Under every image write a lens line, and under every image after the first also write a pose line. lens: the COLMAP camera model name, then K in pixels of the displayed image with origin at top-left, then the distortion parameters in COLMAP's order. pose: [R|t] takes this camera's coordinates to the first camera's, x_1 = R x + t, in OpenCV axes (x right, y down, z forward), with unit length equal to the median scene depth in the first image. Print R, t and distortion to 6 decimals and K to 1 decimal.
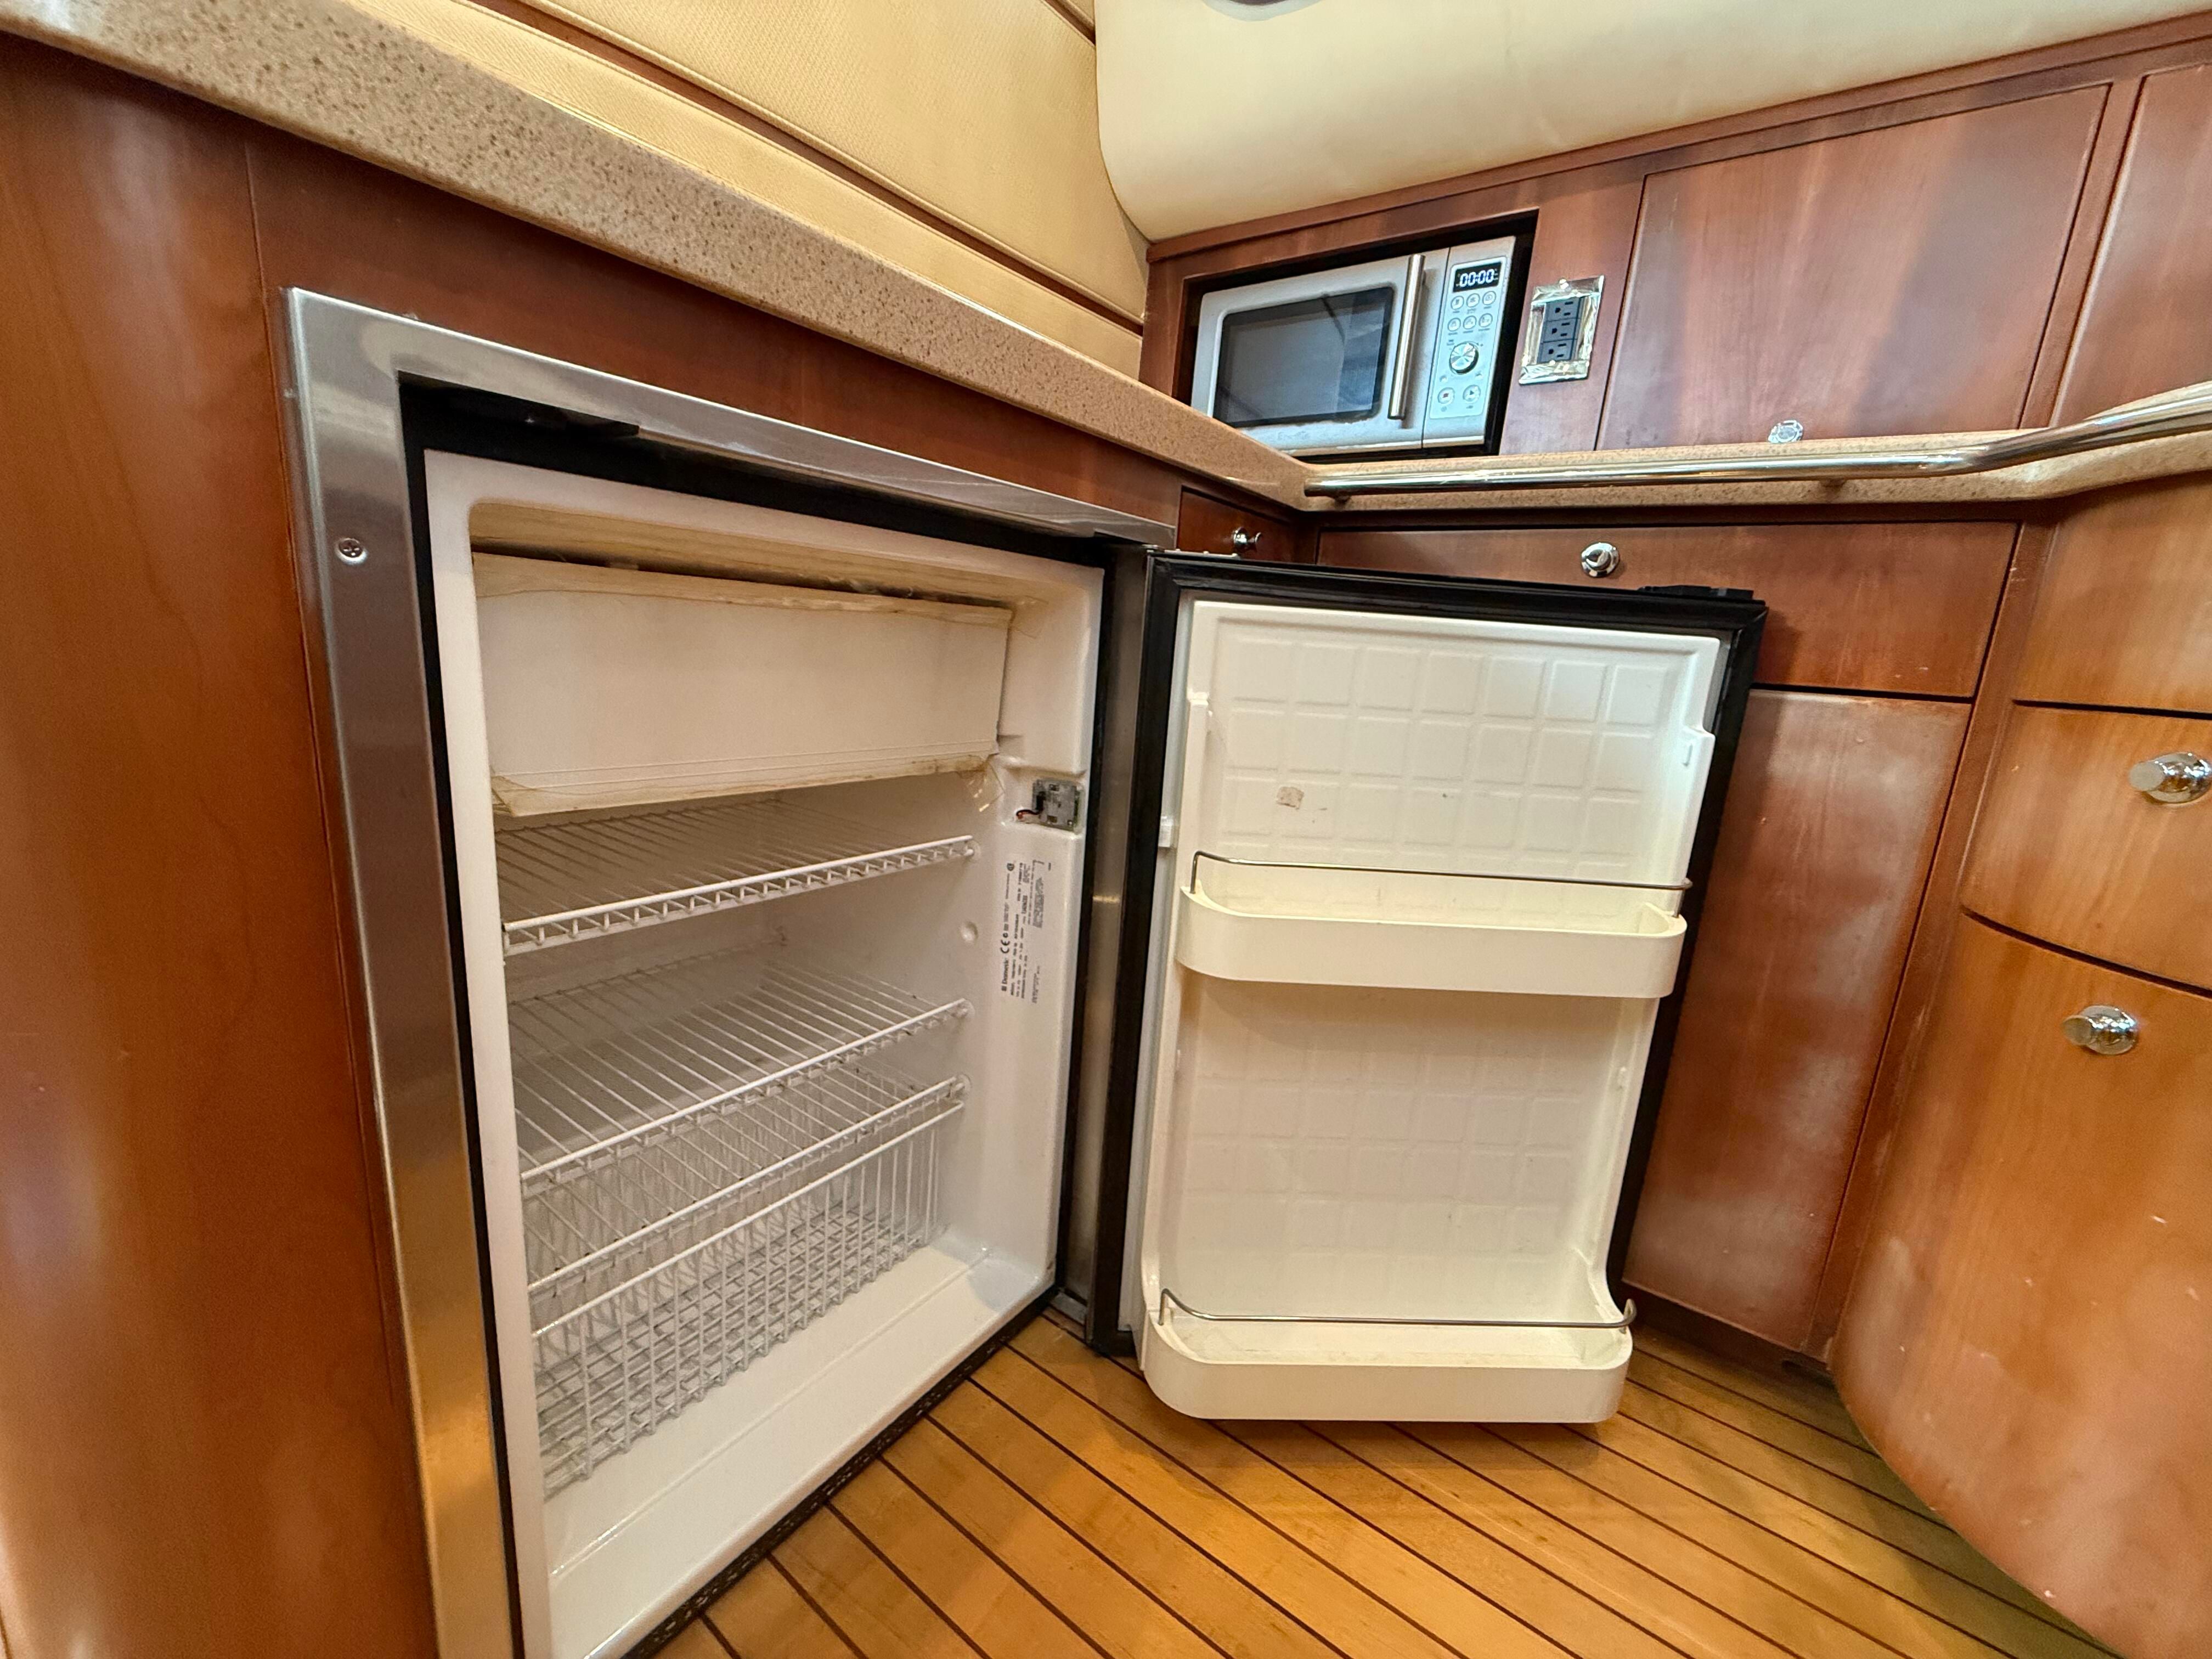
lens RADIAL K [[879.3, 0, 1086.6], [0, 879.3, 821.2], [0, 0, 1]] dist [-0.000492, -0.000325]
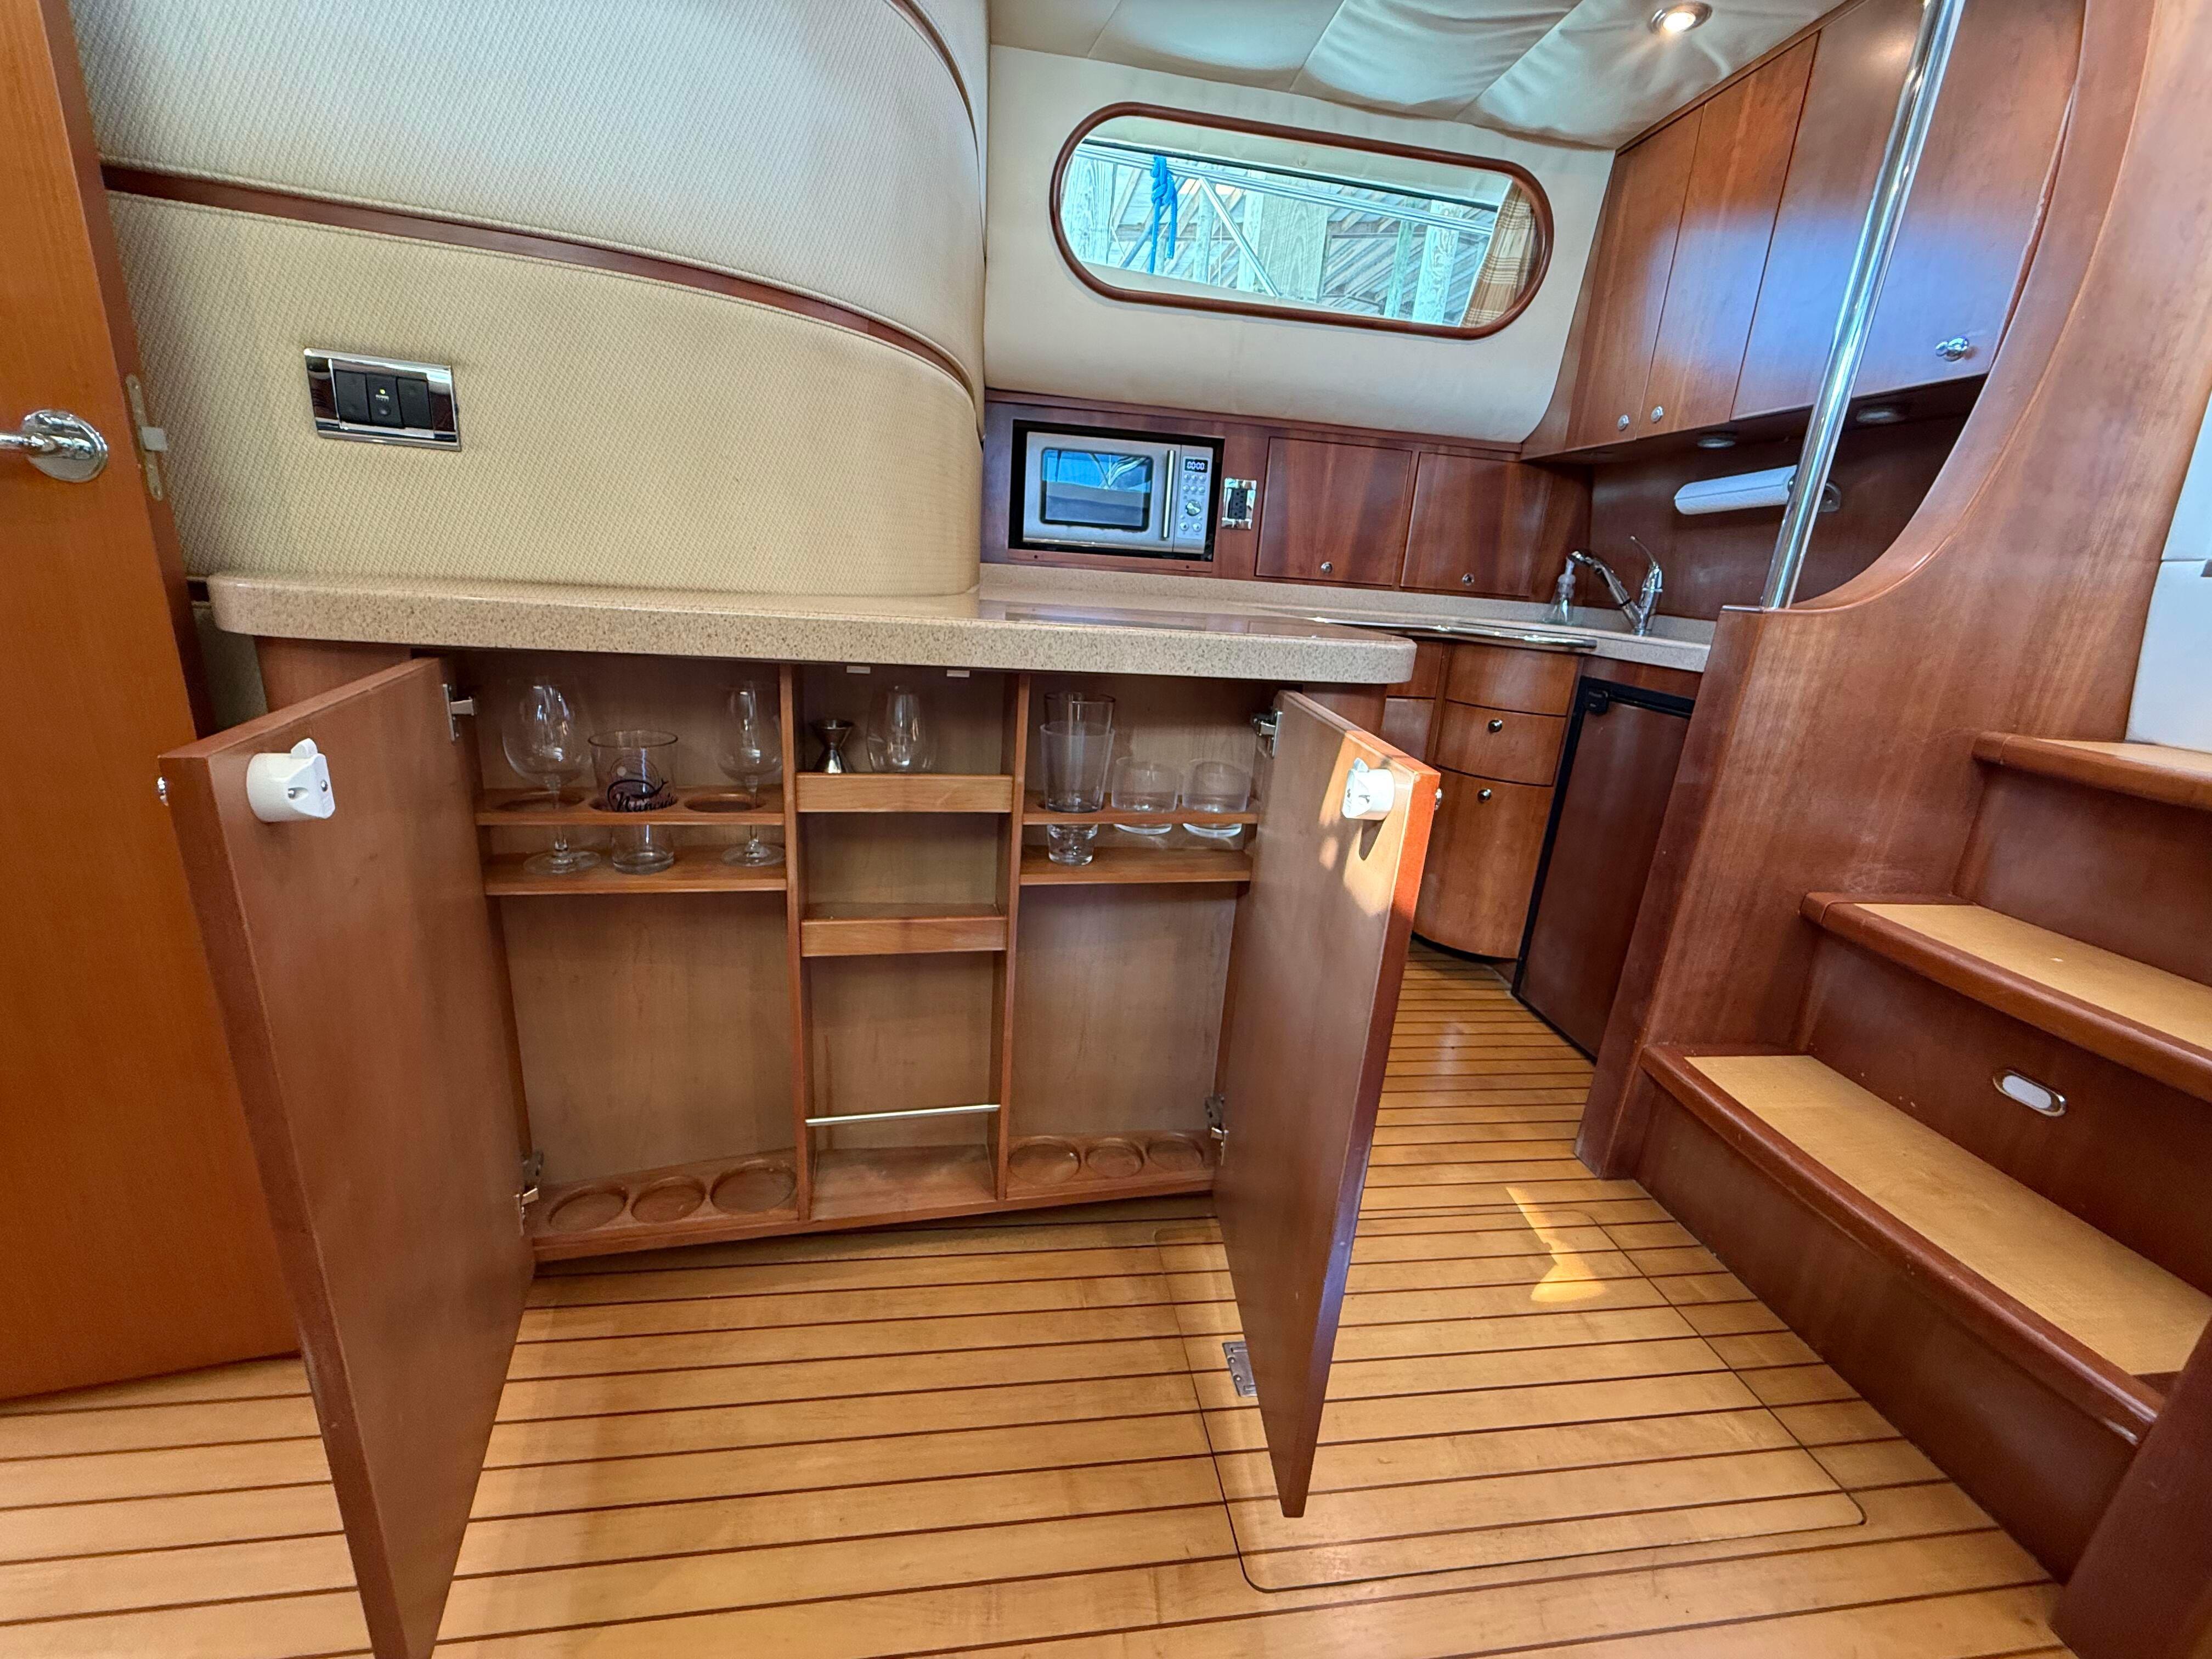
lens RADIAL K [[879.3, 0, 1099.6], [0, 879.3, 826.2], [0, 0, 1]] dist [-0.000492, -0.000325]
pose [[0.707780, -0.225527, 0.669466, -1.179394], [0.133309, 0.973285, 0.186937, -0.256842], [-0.693740, -0.043064, 0.718936, -0.250087]]
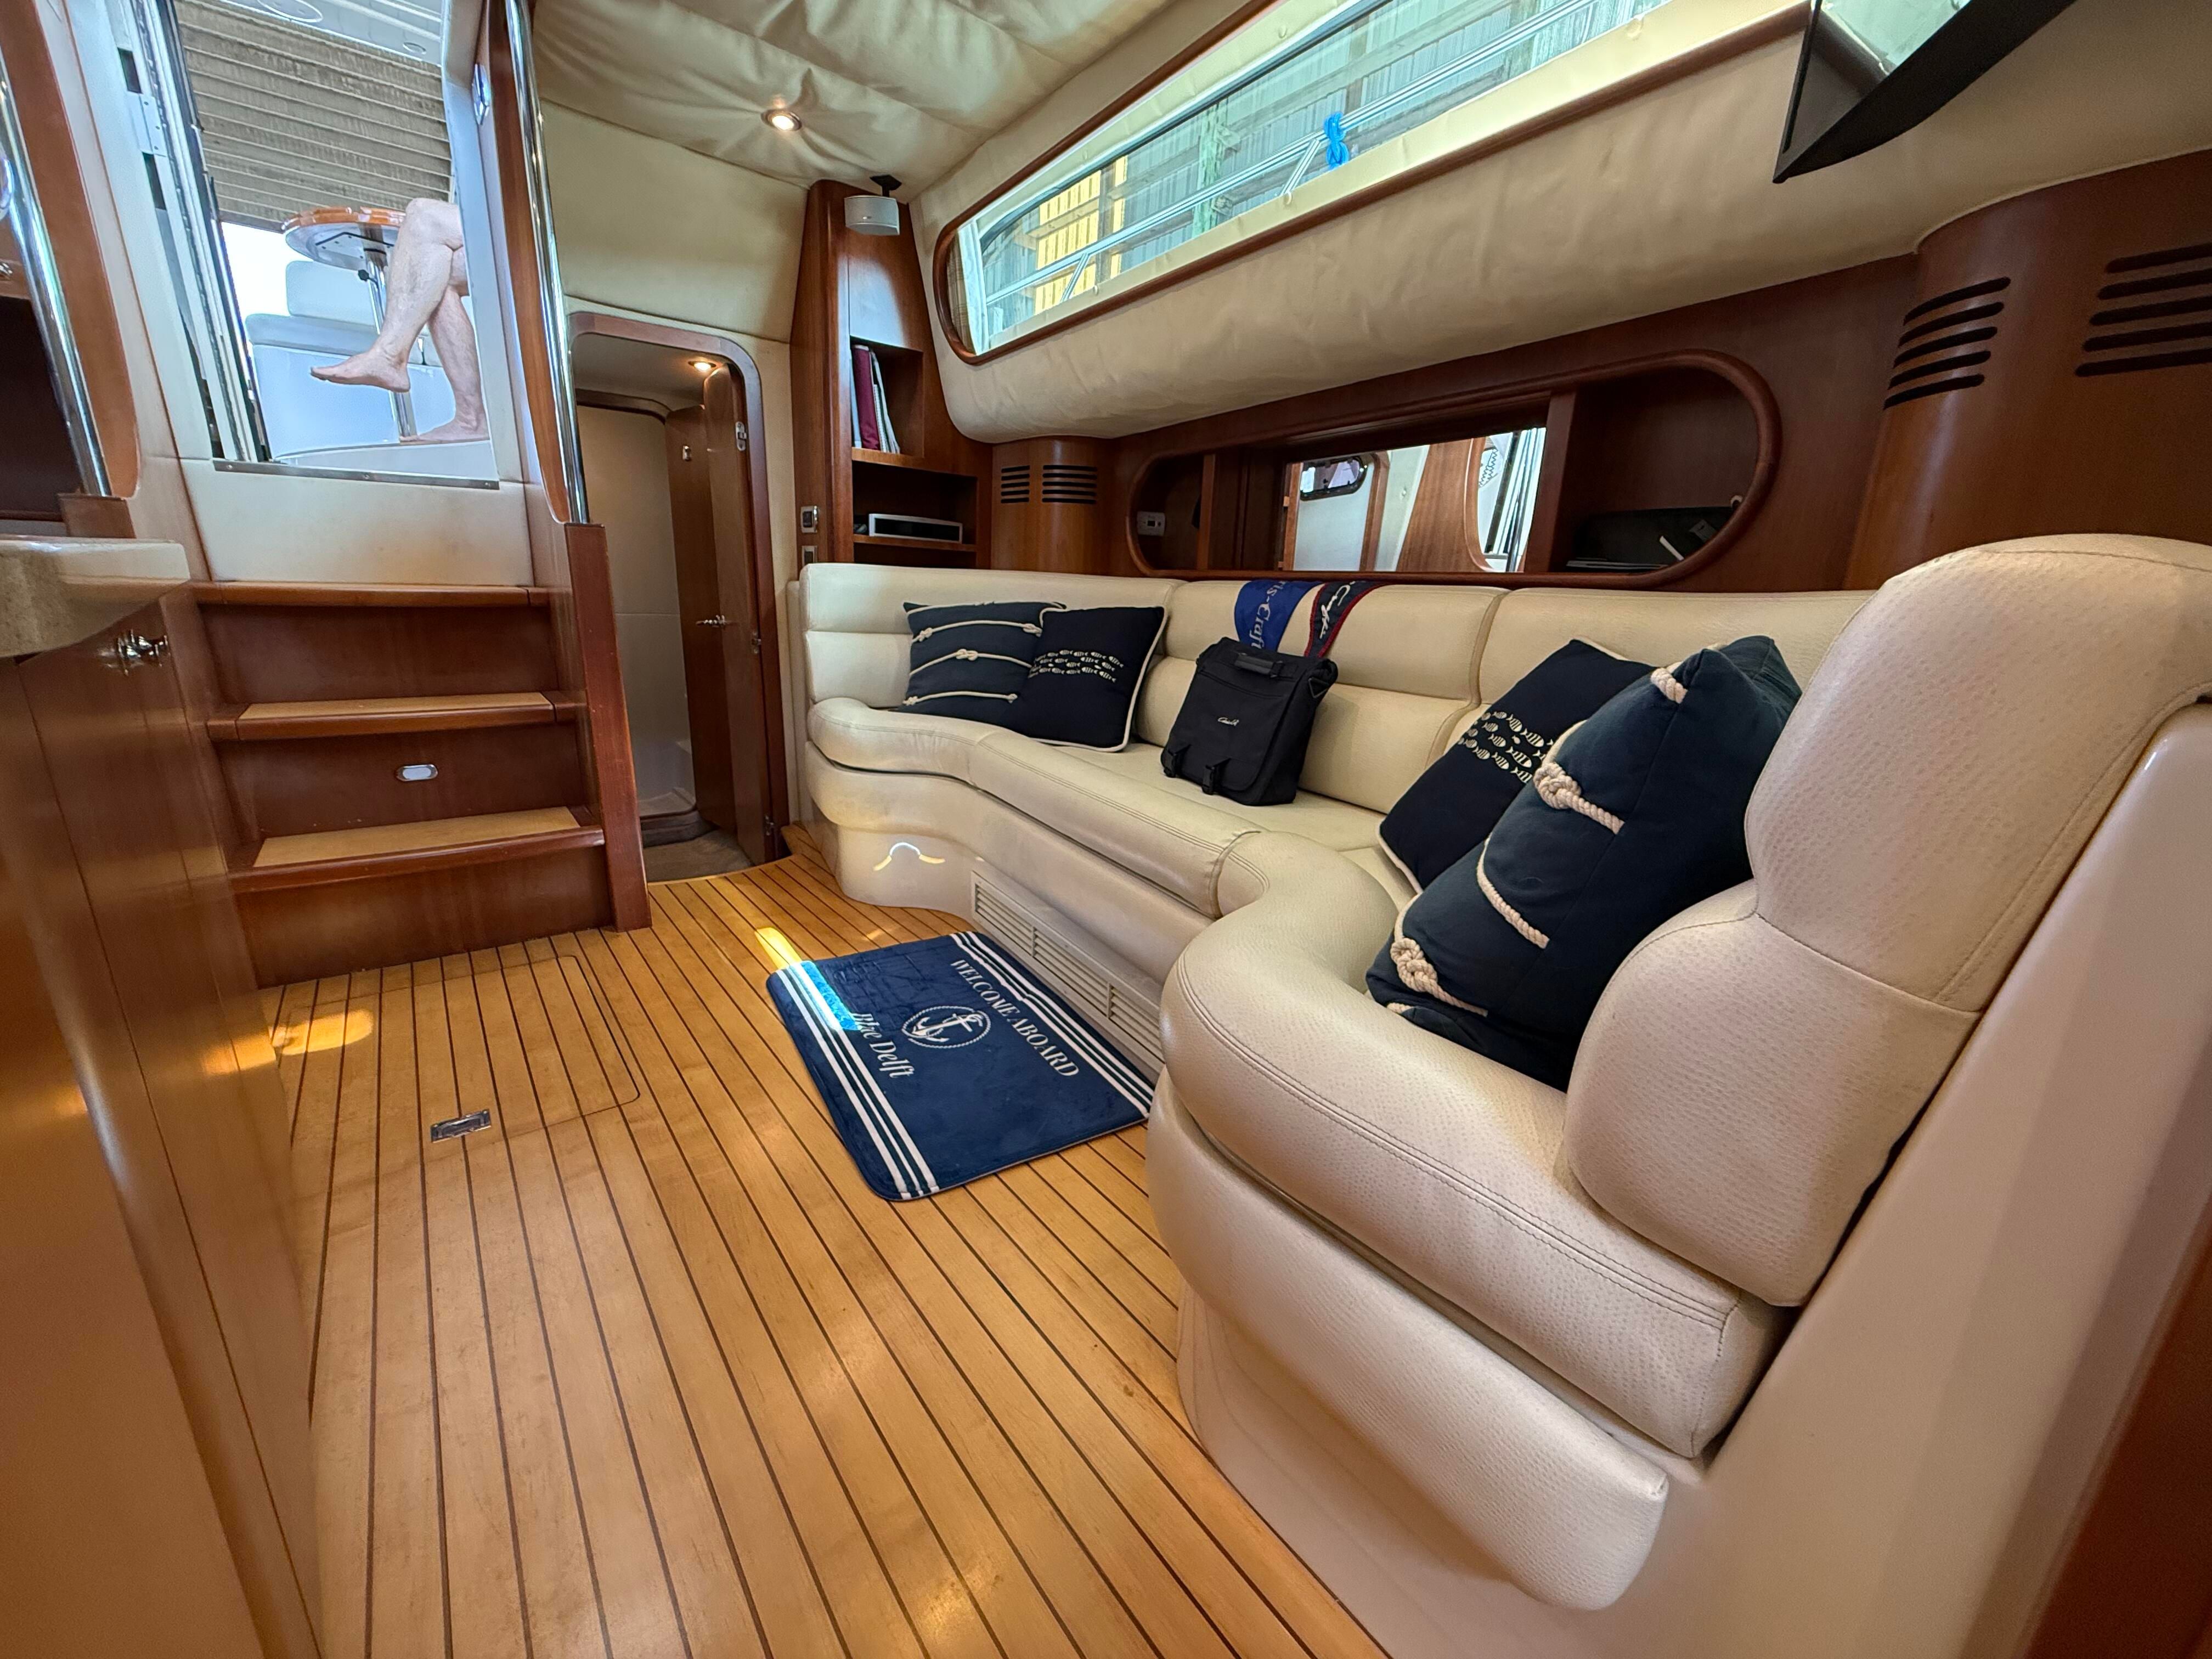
lens RADIAL K [[879.3, 0, 1095.1], [0, 879.3, 836.4], [0, 0, 1]] dist [-0.000492, -0.000325]
pose [[-0.959465, -0.164245, 0.229023, -1.589727], [-0.034792, 0.875441, 0.482071, -0.433812], [-0.279674, 0.454562, -0.845669, 0.879553]]
